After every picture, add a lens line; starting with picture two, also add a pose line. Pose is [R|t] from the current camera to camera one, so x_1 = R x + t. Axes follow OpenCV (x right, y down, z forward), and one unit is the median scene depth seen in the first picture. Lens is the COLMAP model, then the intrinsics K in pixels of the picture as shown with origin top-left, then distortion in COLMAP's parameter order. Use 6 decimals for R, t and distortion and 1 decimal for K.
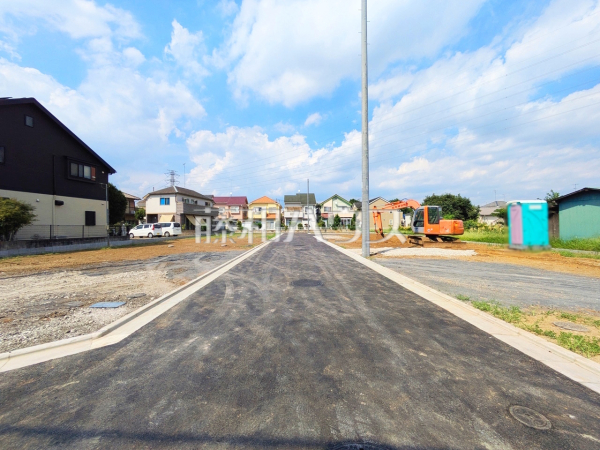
lens RADIAL K [[235.9, 0, 297.6], [0, 235.9, 225.7], [0, 0, 1]] dist [0.001835, 0.000242]
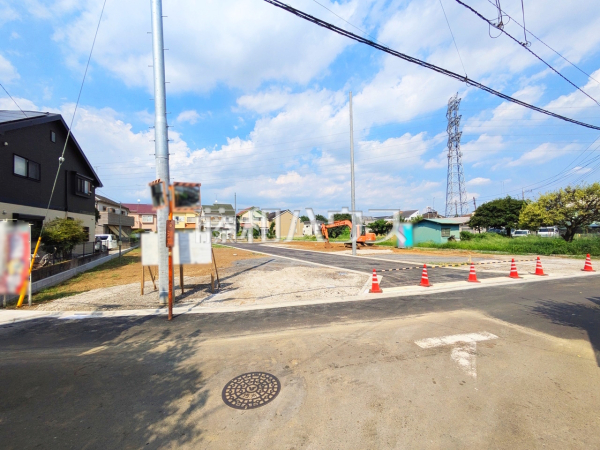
lens RADIAL K [[237.2, 0, 293.2], [0, 237.2, 234.6], [0, 0, 1]] dist [0.002467, -0.000053]
pose [[0.887210, -0.012239, 0.461204, -0.192315], [0.007571, 0.999900, 0.011970, -0.012024], [-0.461304, -0.007128, 0.887213, -0.082878]]
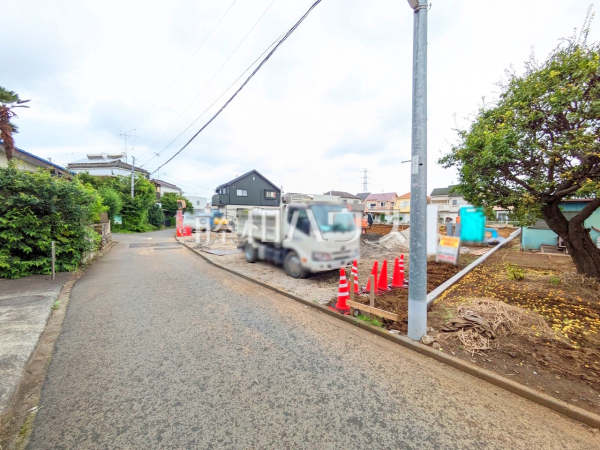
lens RADIAL K [[237.2, 0, 300.2], [0, 237.2, 224.8], [0, 0, 1]] dist [0.002467, -0.000053]
pose [[0.697261, 0.033439, -0.716037, 0.299412], [-0.007344, 0.999192, 0.039510, -0.010528], [0.716779, -0.022290, 0.696944, -0.126094]]
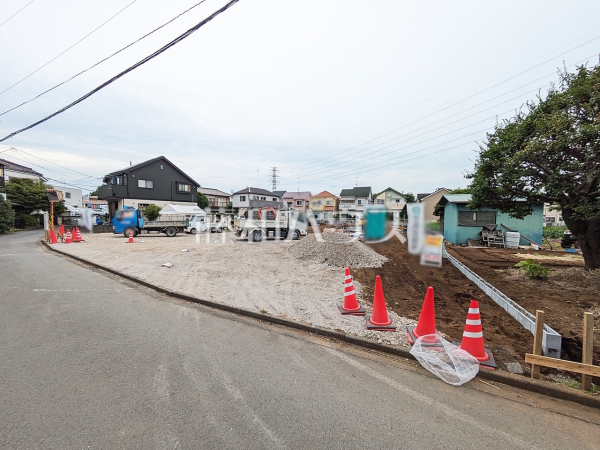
lens RADIAL K [[237.2, 0, 296.4], [0, 237.2, 224.6], [0, 0, 1]] dist [0.002467, -0.000053]
pose [[0.910277, 0.029995, -0.412911, 0.230620], [-0.012782, 0.998933, 0.044387, -0.009946], [0.413802, -0.035127, 0.909689, -0.122137]]
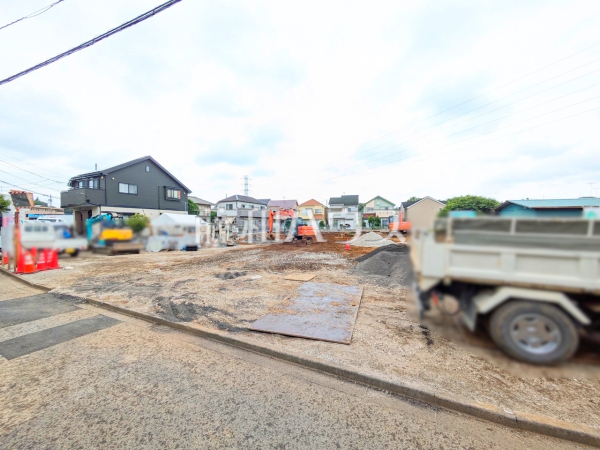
lens RADIAL K [[237.2, 0, 299.5], [0, 237.2, 223.2], [0, 0, 1]] dist [0.002467, -0.000053]
pose [[0.961320, 0.000241, -0.275435, 0.119438], [-0.000463, 1.000000, -0.000742, -0.009564], [0.275435, 0.000841, 0.961319, -0.105777]]
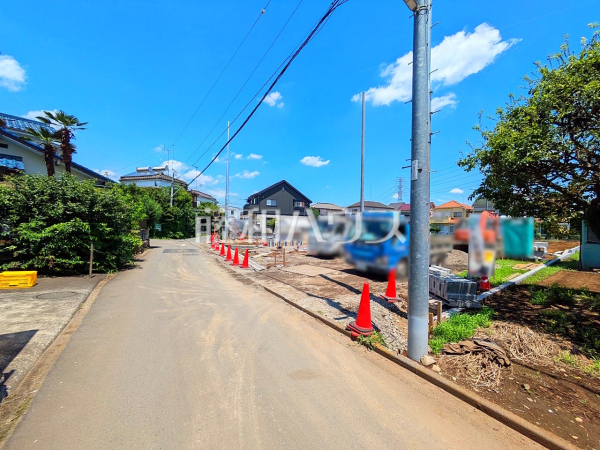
lens RADIAL K [[237.2, 0, 300.9], [0, 237.2, 227.0], [0, 0, 1]] dist [0.002467, -0.000053]
pose [[0.596745, 0.018809, -0.802210, 0.306851], [-0.019968, 0.999764, 0.008587, -0.009944], [0.802182, 0.010894, 0.596980, -0.116441]]
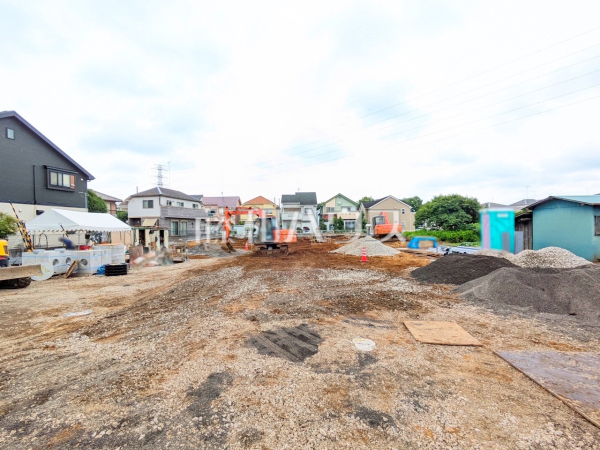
lens RADIAL K [[277.8, 0, 299.4], [0, 277.8, 228.3], [0, 0, 1]] dist [0.000268, 0.003478]
pose [[0.999618, -0.006391, -0.026878, 0.039923], [0.006558, 0.999960, 0.006153, -0.008407], [0.026837, -0.006327, 0.999620, -0.048802]]
